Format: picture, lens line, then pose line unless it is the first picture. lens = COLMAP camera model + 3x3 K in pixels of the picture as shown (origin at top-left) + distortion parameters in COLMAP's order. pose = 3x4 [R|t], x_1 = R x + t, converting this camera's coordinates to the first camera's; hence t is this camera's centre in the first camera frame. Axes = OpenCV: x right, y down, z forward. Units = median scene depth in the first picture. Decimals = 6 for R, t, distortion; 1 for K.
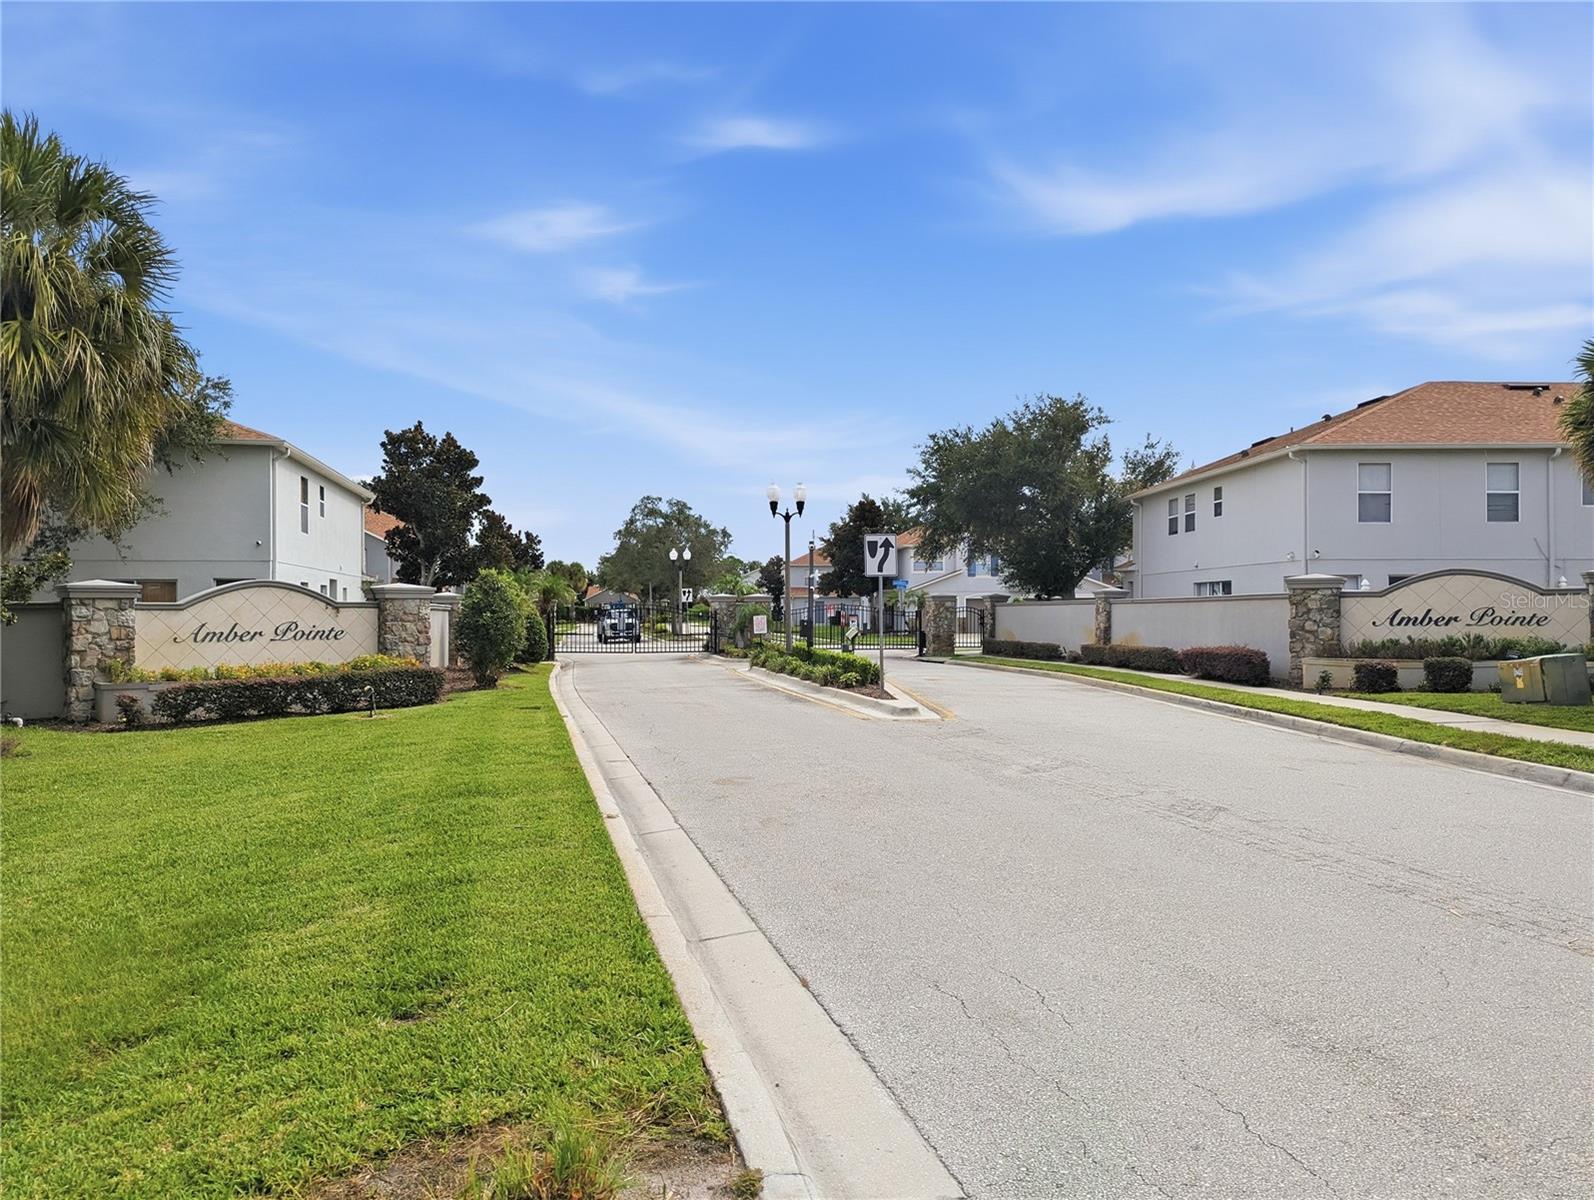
lens RADIAL K [[1123.8, 0, 797.0], [0, 1123.8, 600.0], [0, 0, 1]] dist [0.074885, -0.003199]
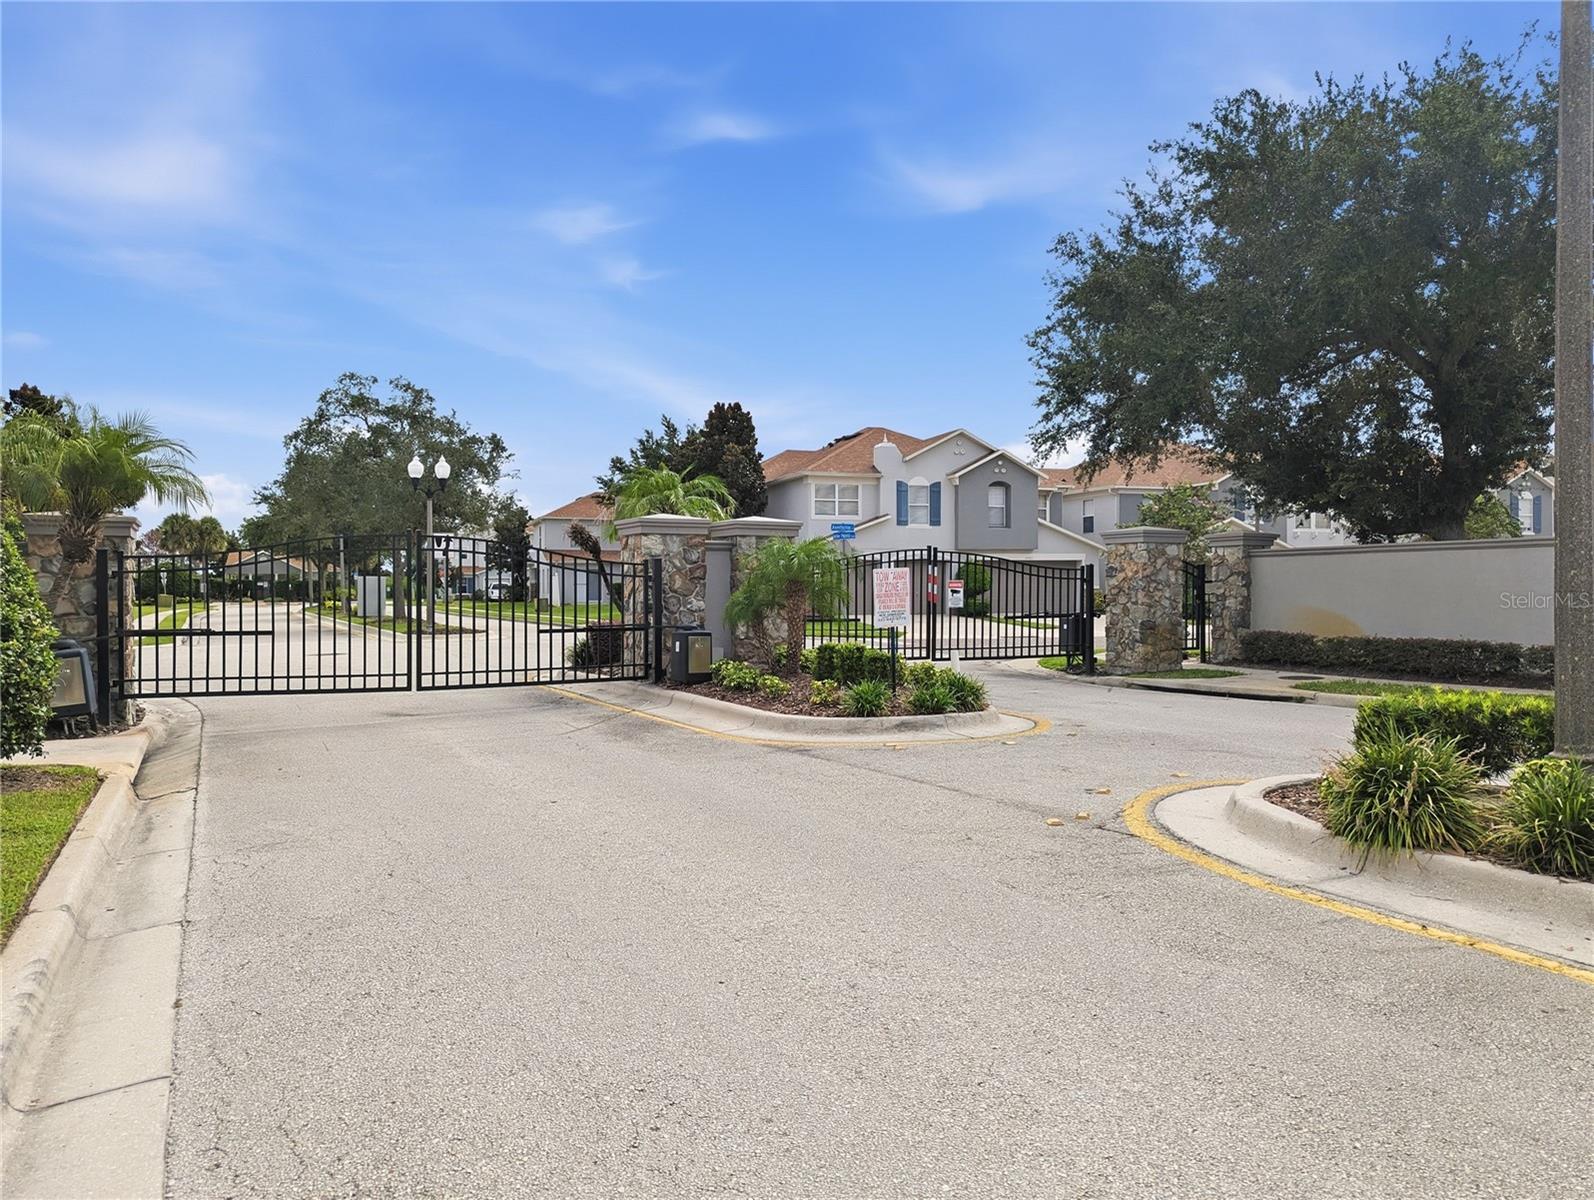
lens RADIAL K [[1141.9, 0, 797.0], [0, 1141.9, 600.0], [0, 0, 1]] dist [0.031728, -0.000614]
pose [[0.961702, -0.003068, 0.274082, -0.195380], [-0.002279, 0.999813, 0.019186, 0.023285], [-0.274089, -0.019076, 0.961515, 1.001681]]
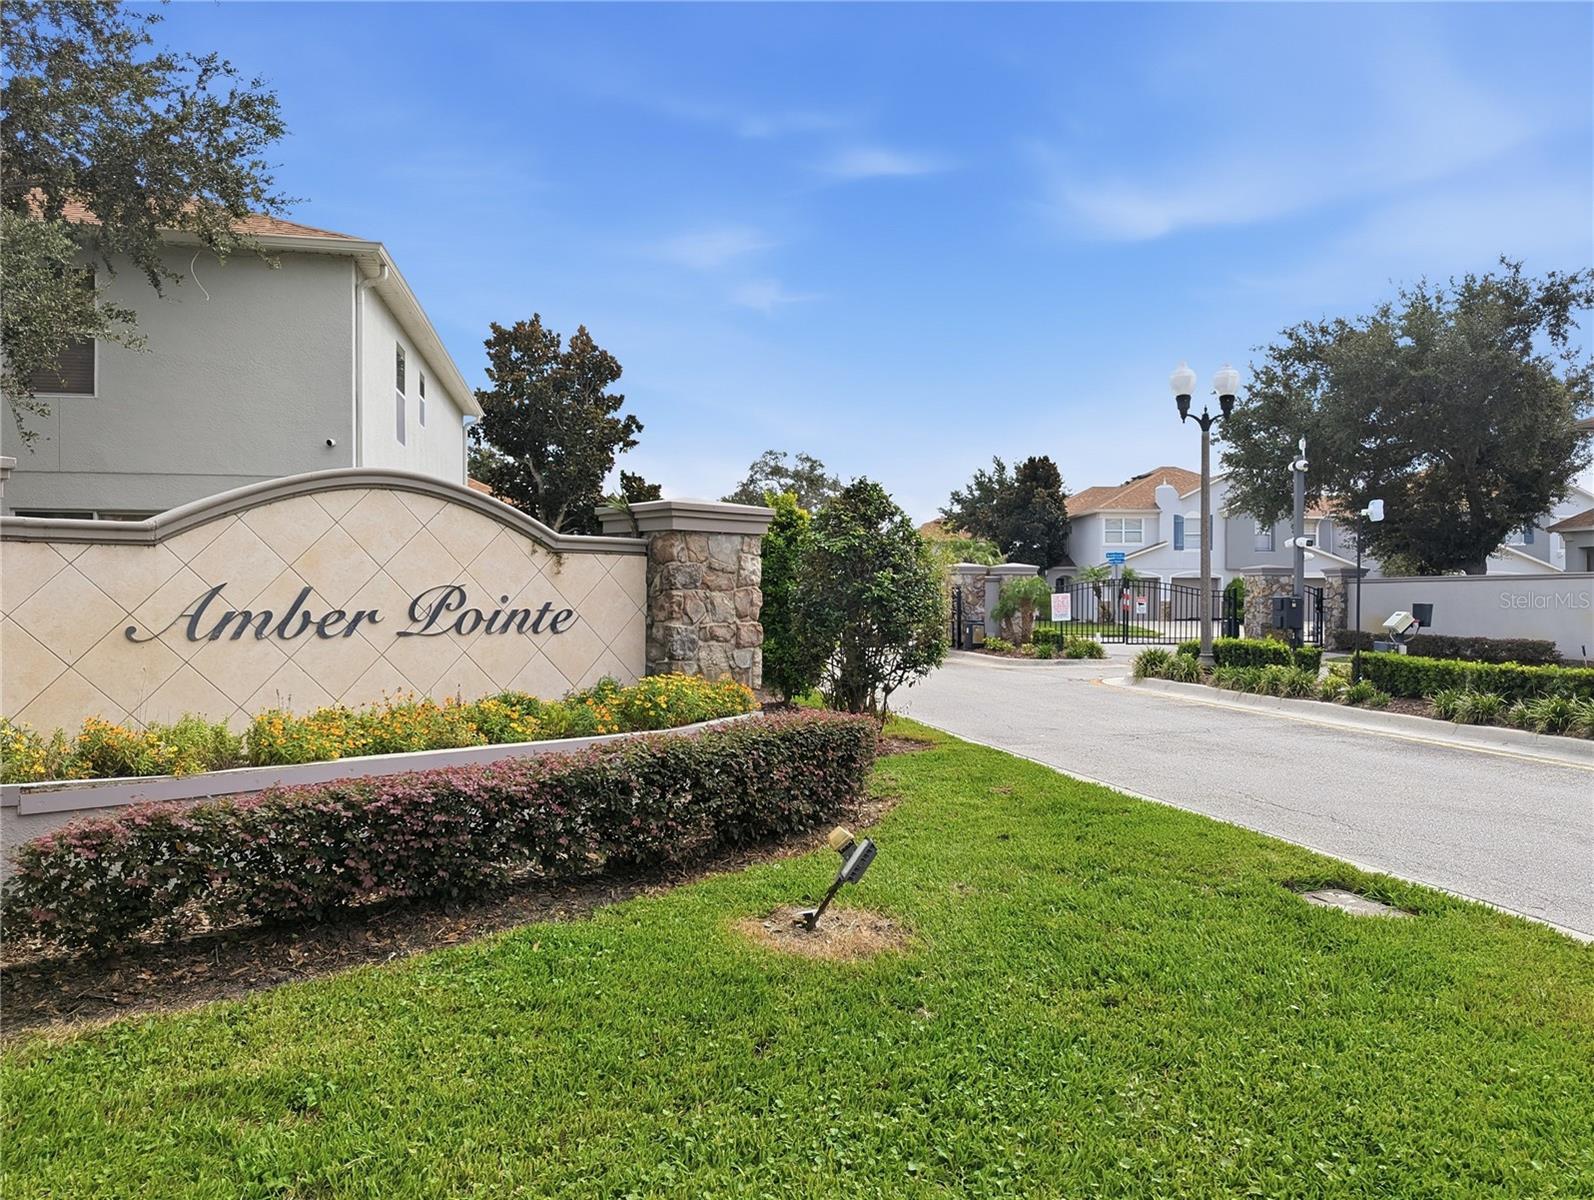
lens RADIAL K [[1123.8, 0, 797.0], [0, 1123.8, 600.0], [0, 0, 1]] dist [0.074885, -0.003199]
pose [[0.999681, 0.005300, -0.024678, -0.237894], [-0.004978, 0.999902, 0.013122, 0.013617], [0.024746, -0.012994, 0.999609, 0.469144]]
